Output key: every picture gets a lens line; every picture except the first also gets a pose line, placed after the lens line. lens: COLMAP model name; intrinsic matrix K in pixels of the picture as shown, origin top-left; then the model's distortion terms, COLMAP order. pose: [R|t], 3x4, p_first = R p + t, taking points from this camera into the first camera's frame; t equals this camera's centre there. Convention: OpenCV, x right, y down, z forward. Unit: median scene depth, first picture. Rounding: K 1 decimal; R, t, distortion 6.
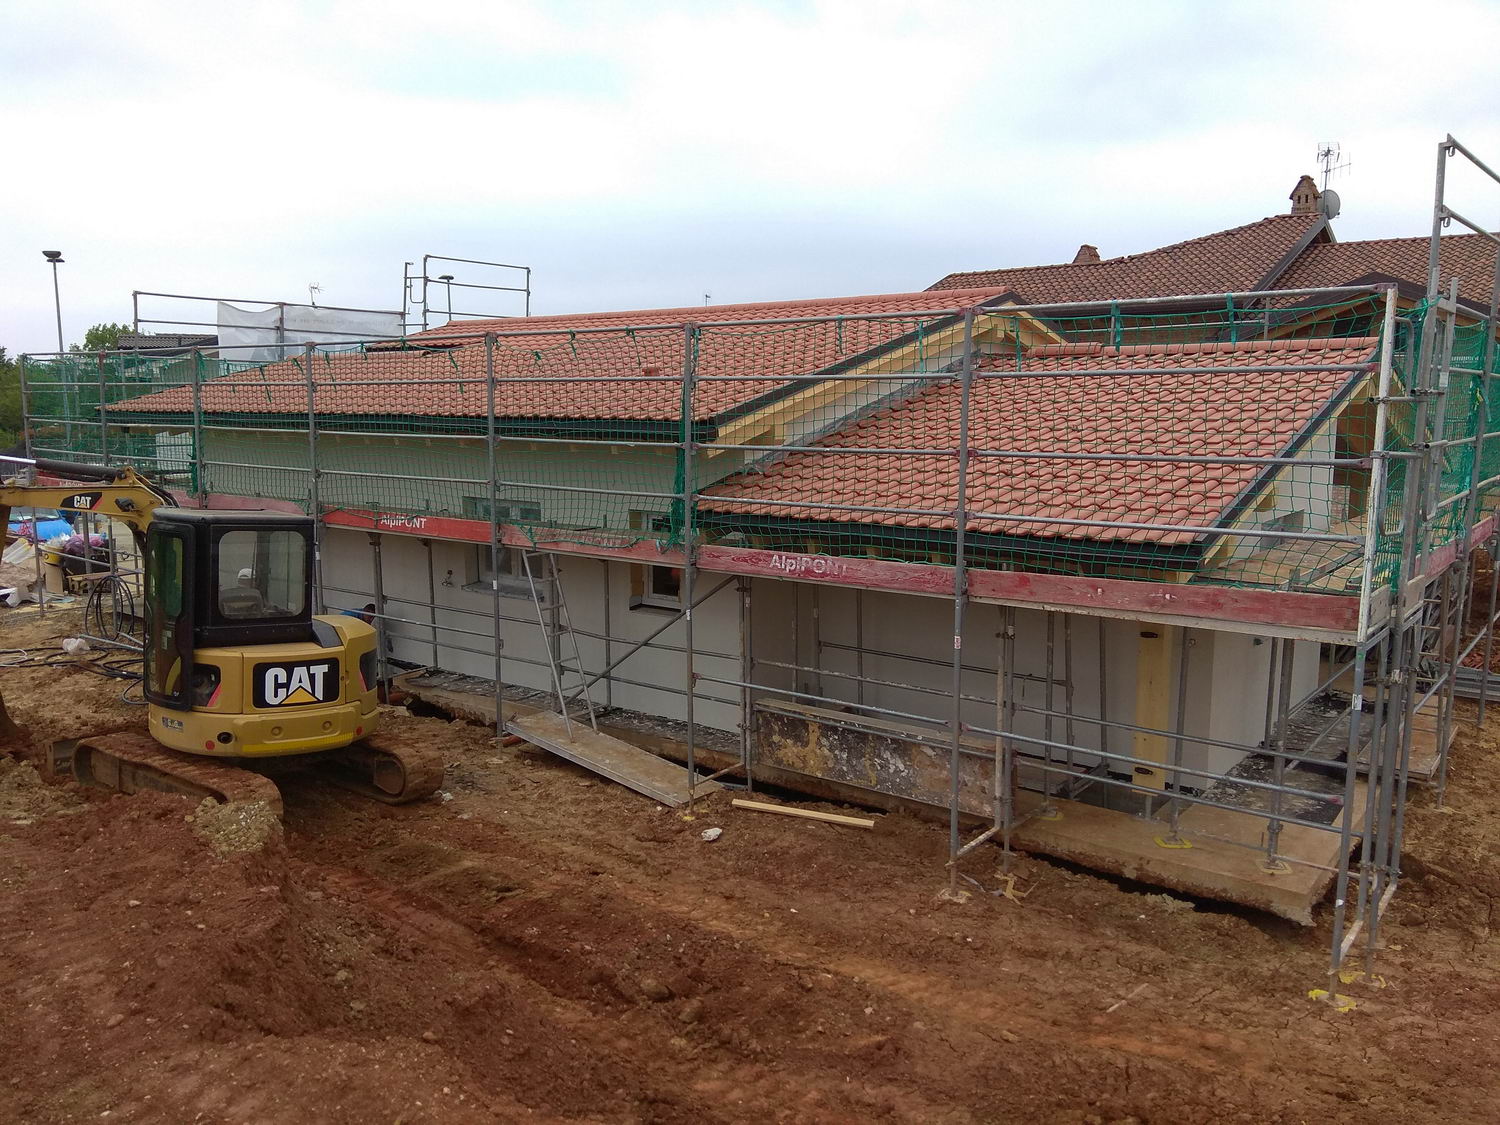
lens RADIAL K [[1191.8, 0, 751.8], [0, 1191.8, 561.0], [0, 0, 1]] dist [0.082401, -0.095162]
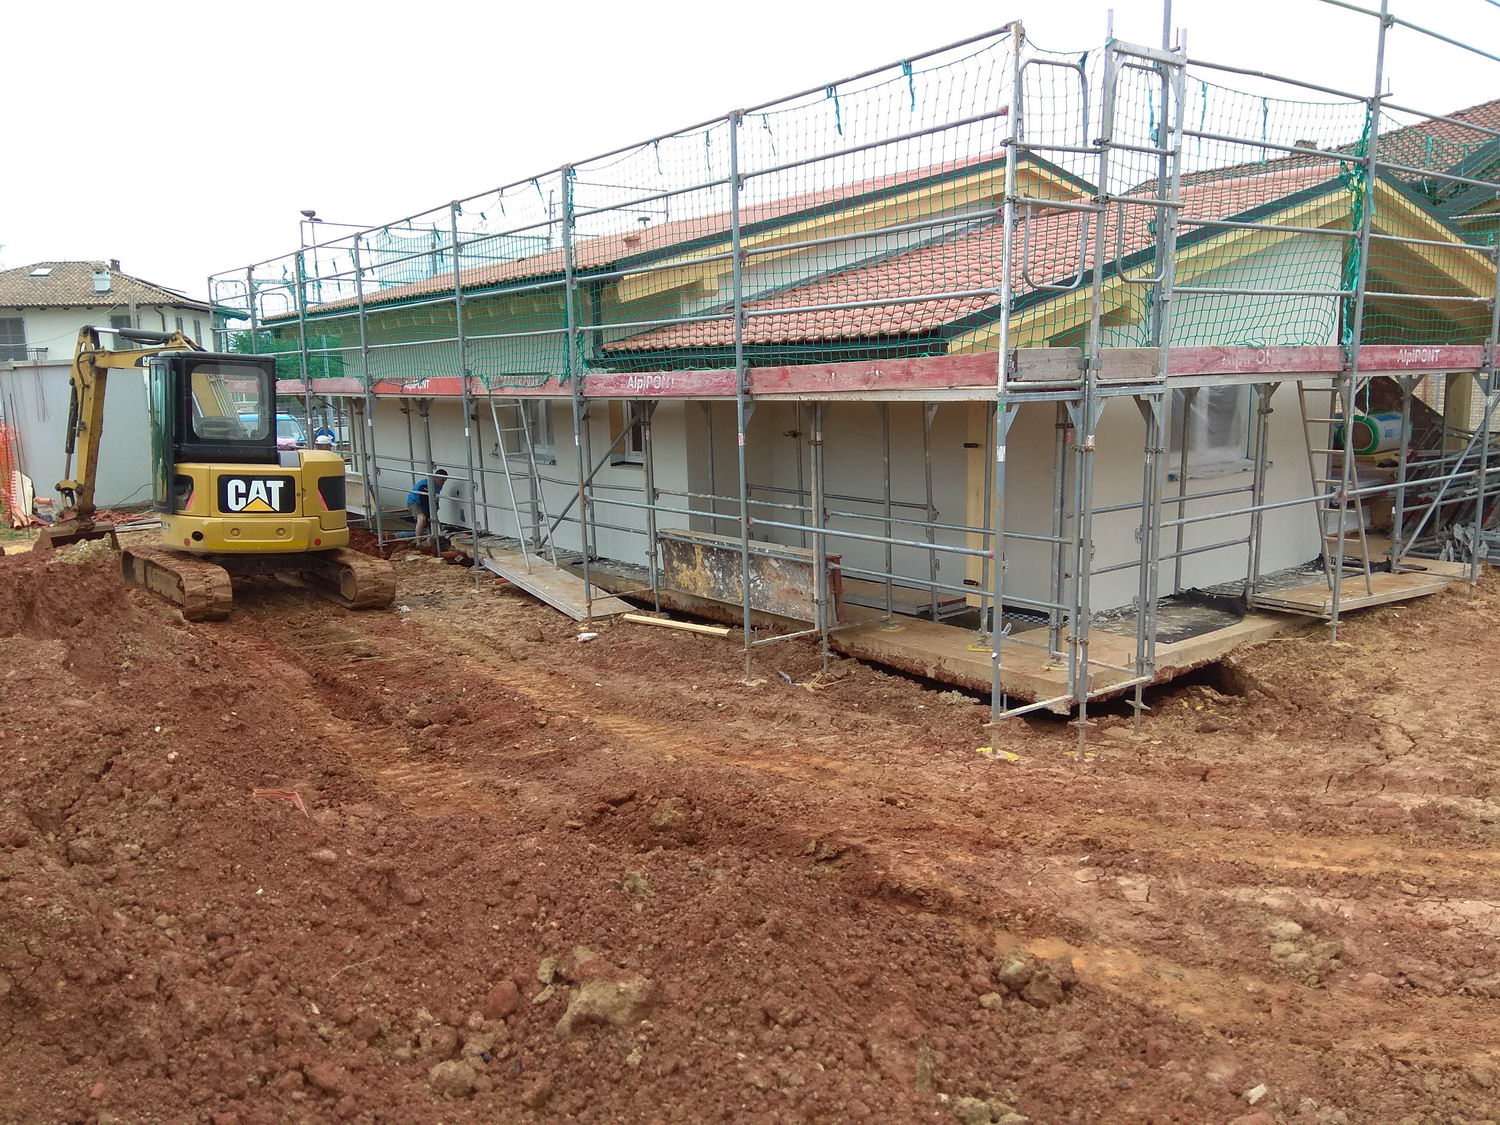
lens RADIAL K [[1191.8, 0, 748.0], [0, 1191.8, 566.0], [0, 0, 1]] dist [0.082401, -0.095162]
pose [[0.964423, 0.018371, -0.263724, 0.410067], [-0.011608, 0.999563, 0.027178, 0.135336], [0.264108, -0.023150, 0.964215, -0.020437]]
